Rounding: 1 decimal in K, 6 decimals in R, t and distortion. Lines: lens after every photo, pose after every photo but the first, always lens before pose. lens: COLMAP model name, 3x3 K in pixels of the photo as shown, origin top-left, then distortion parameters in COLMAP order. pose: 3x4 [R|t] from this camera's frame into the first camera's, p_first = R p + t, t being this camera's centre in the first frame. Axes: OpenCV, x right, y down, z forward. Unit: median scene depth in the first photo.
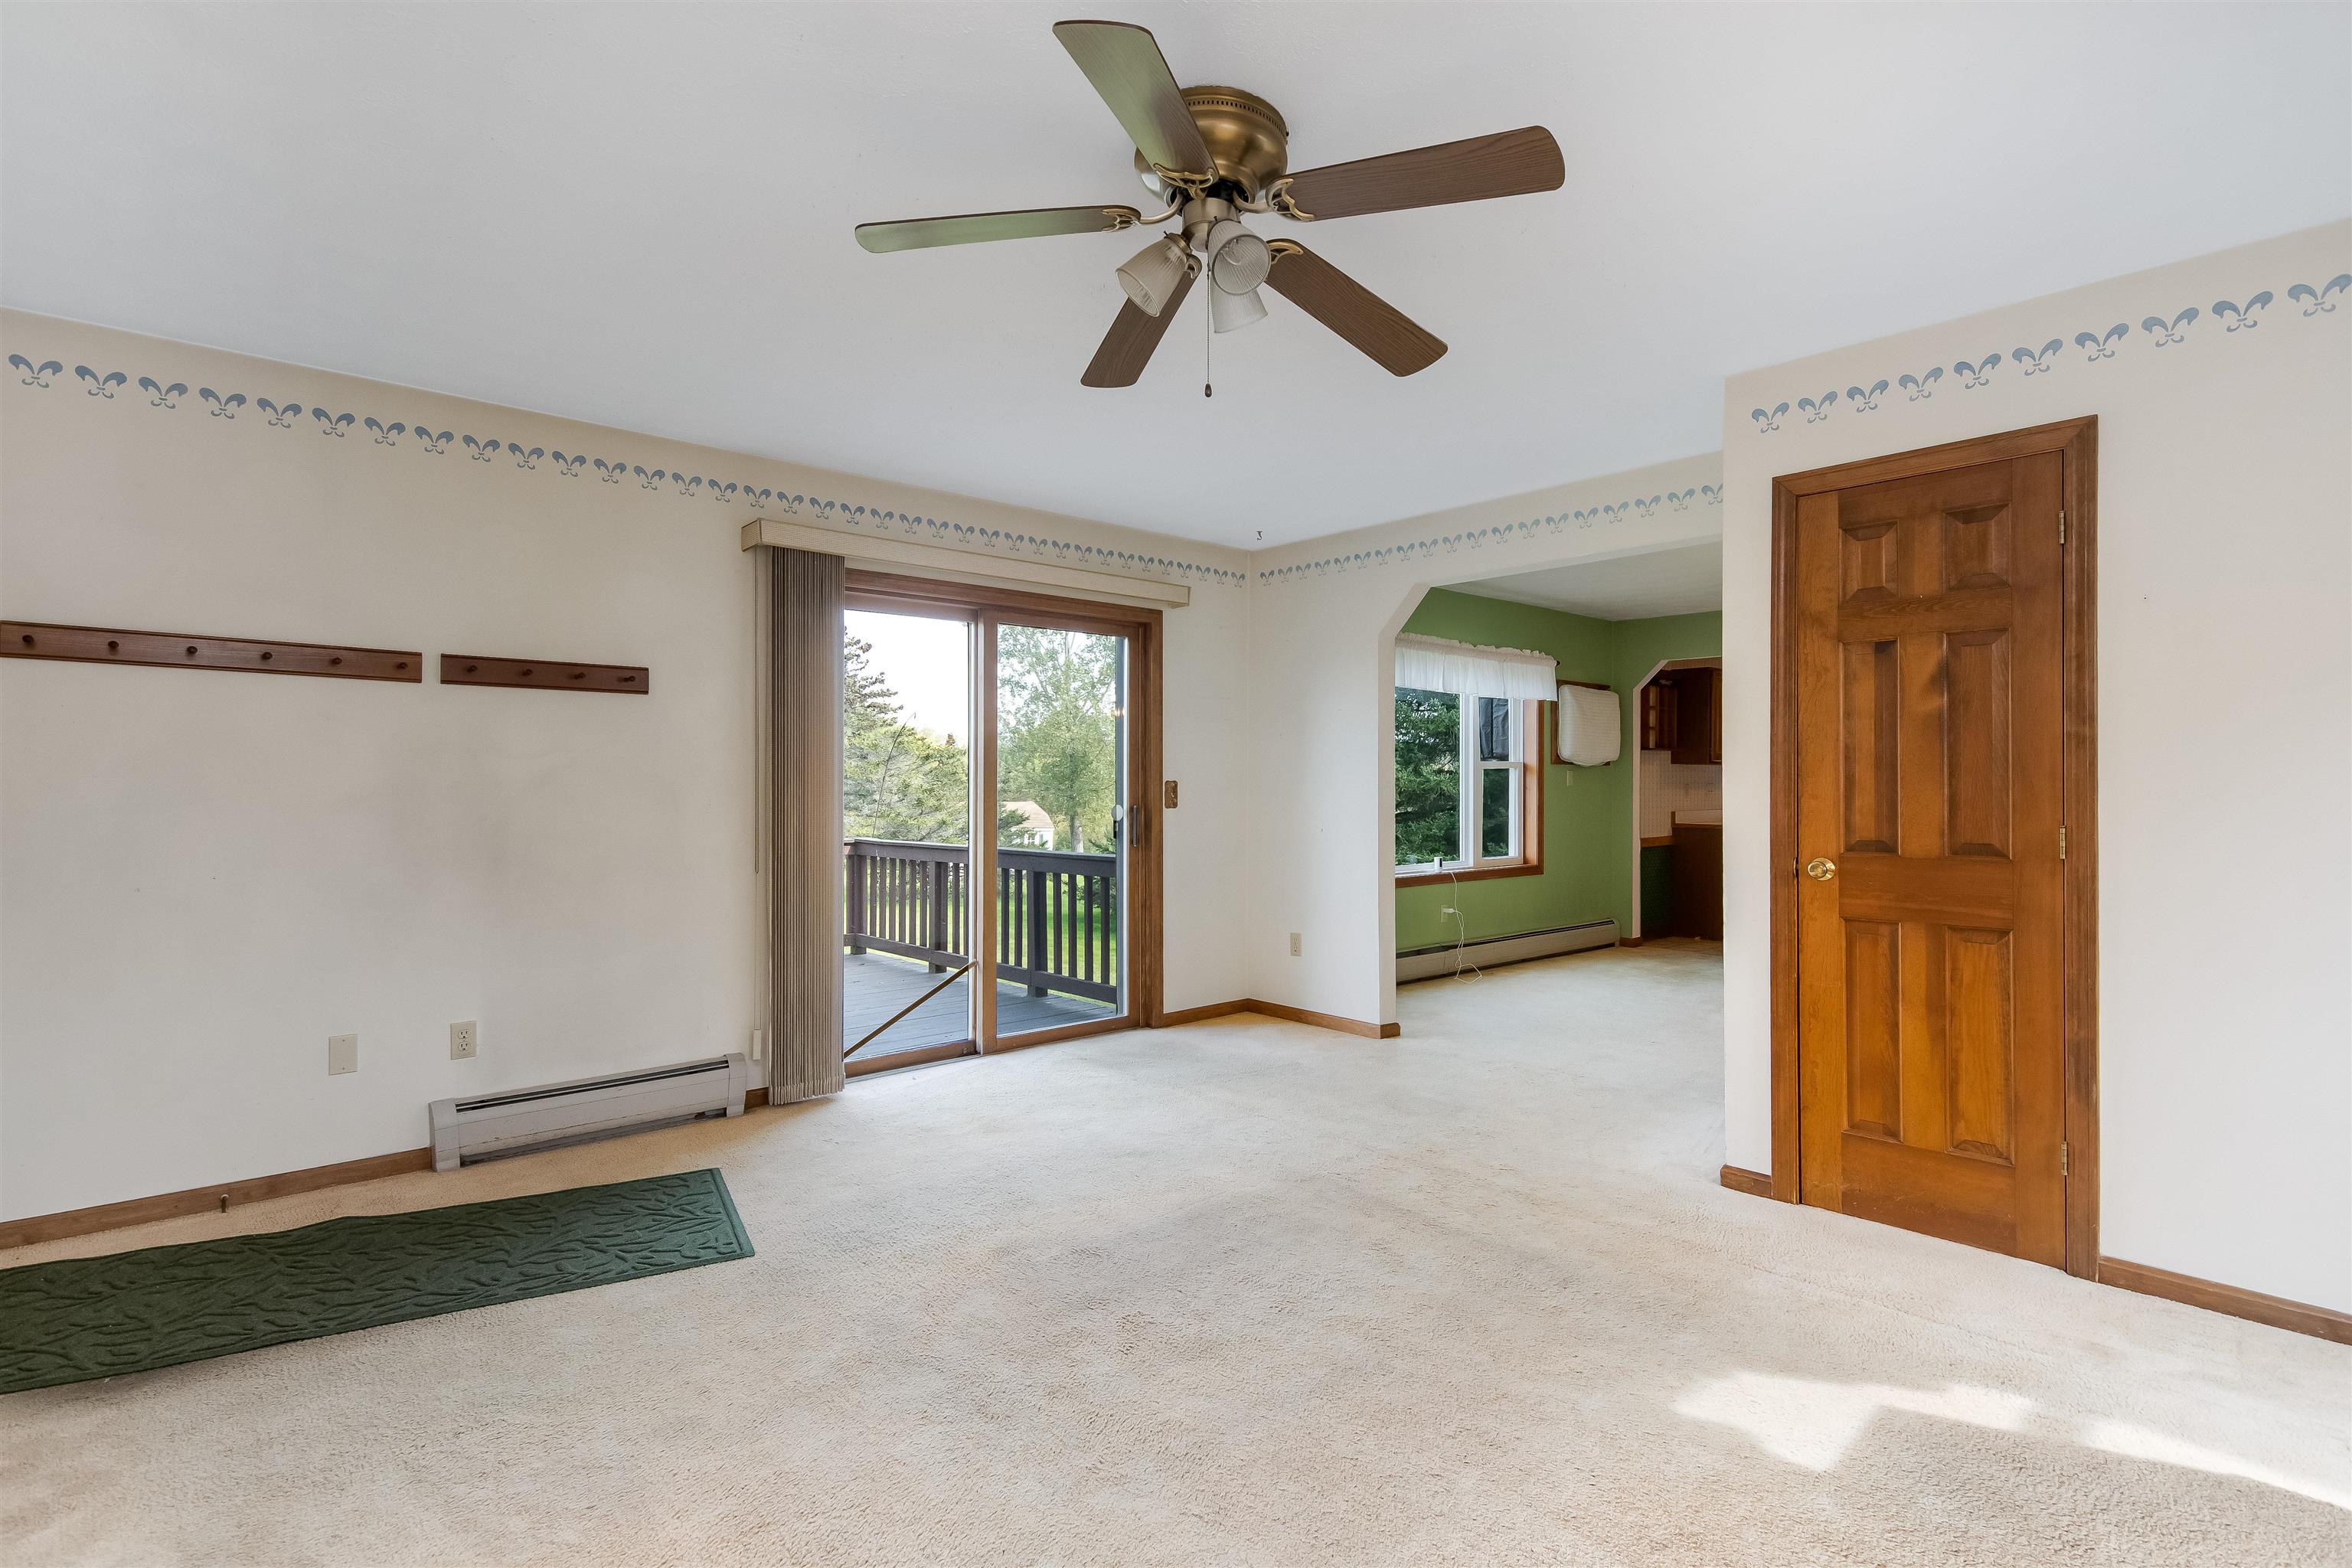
lens RADIAL K [[1575.6, 0, 1627.6], [0, 1575.6, 778.5], [0, 0, 1]] dist [-0.000707, 0.027974]
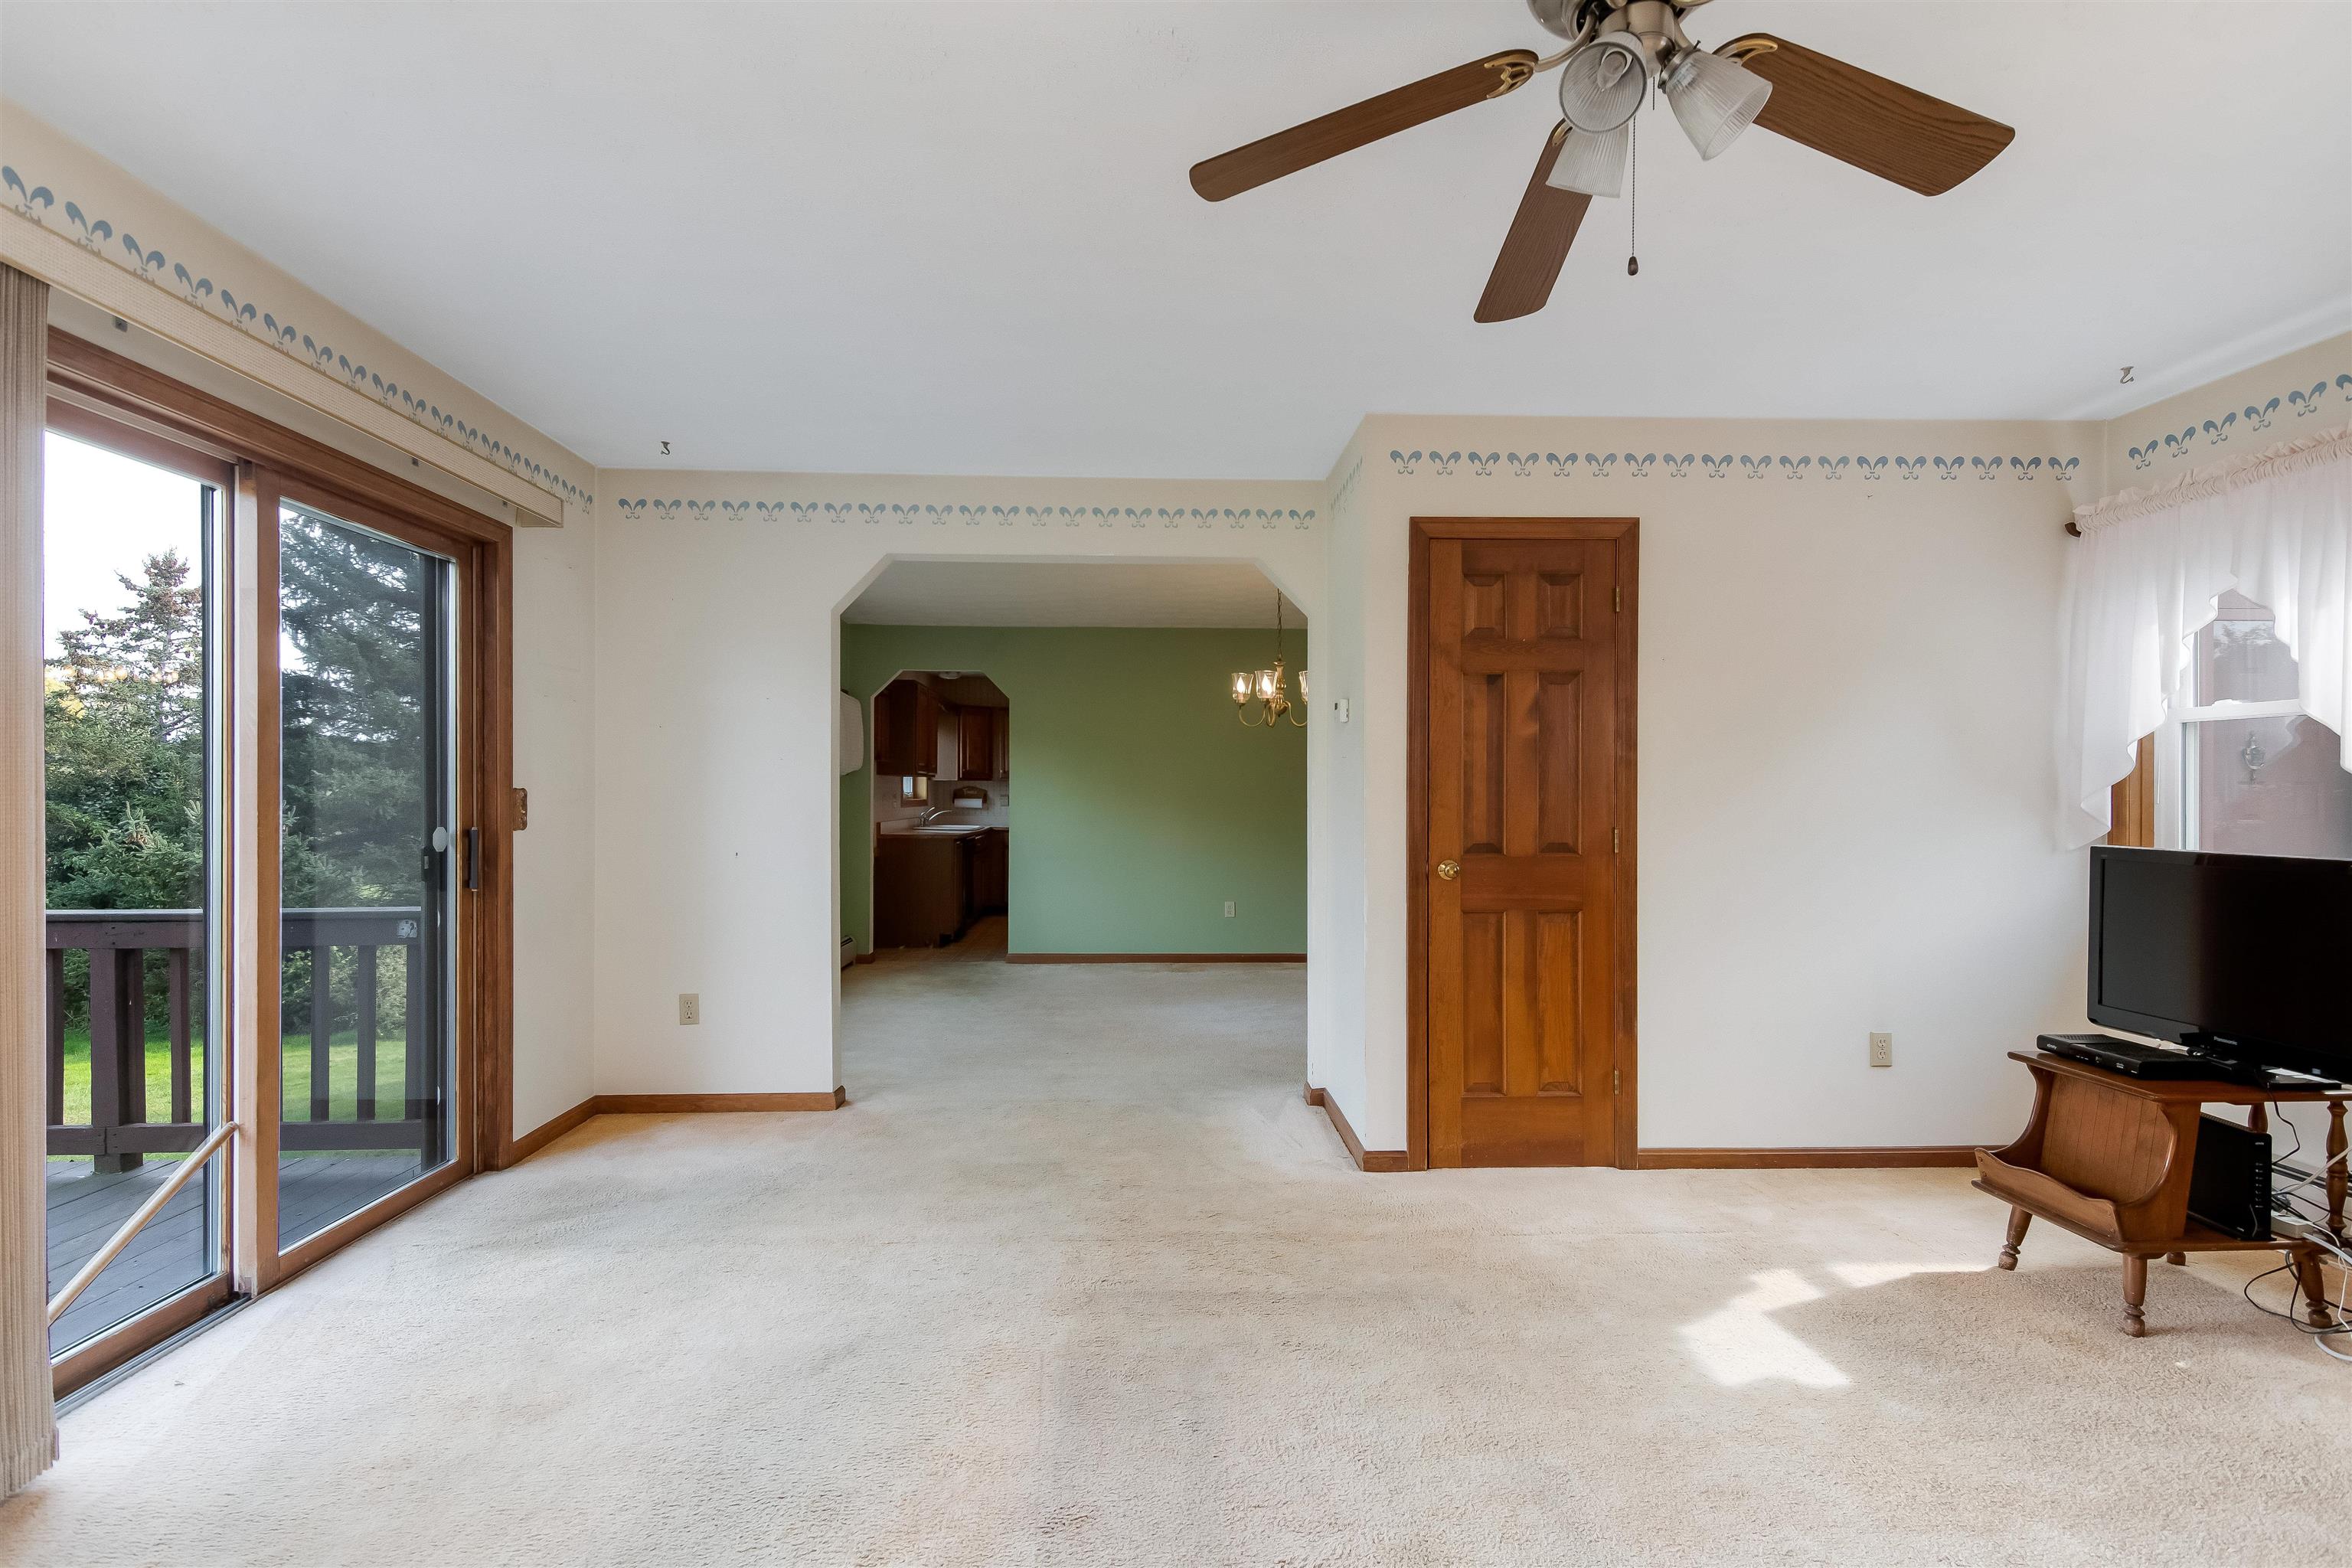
lens RADIAL K [[1137.9, 0, 1170.6], [0, 1137.9, 791.6], [0, 0, 1]] dist [0.042304, -0.025739]
pose [[0.631704, 0.002610, 0.775205, -0.654947], [-0.004549, 0.999990, 0.000340, 0.001617], [-0.775196, -0.003741, 0.631709, 0.645444]]
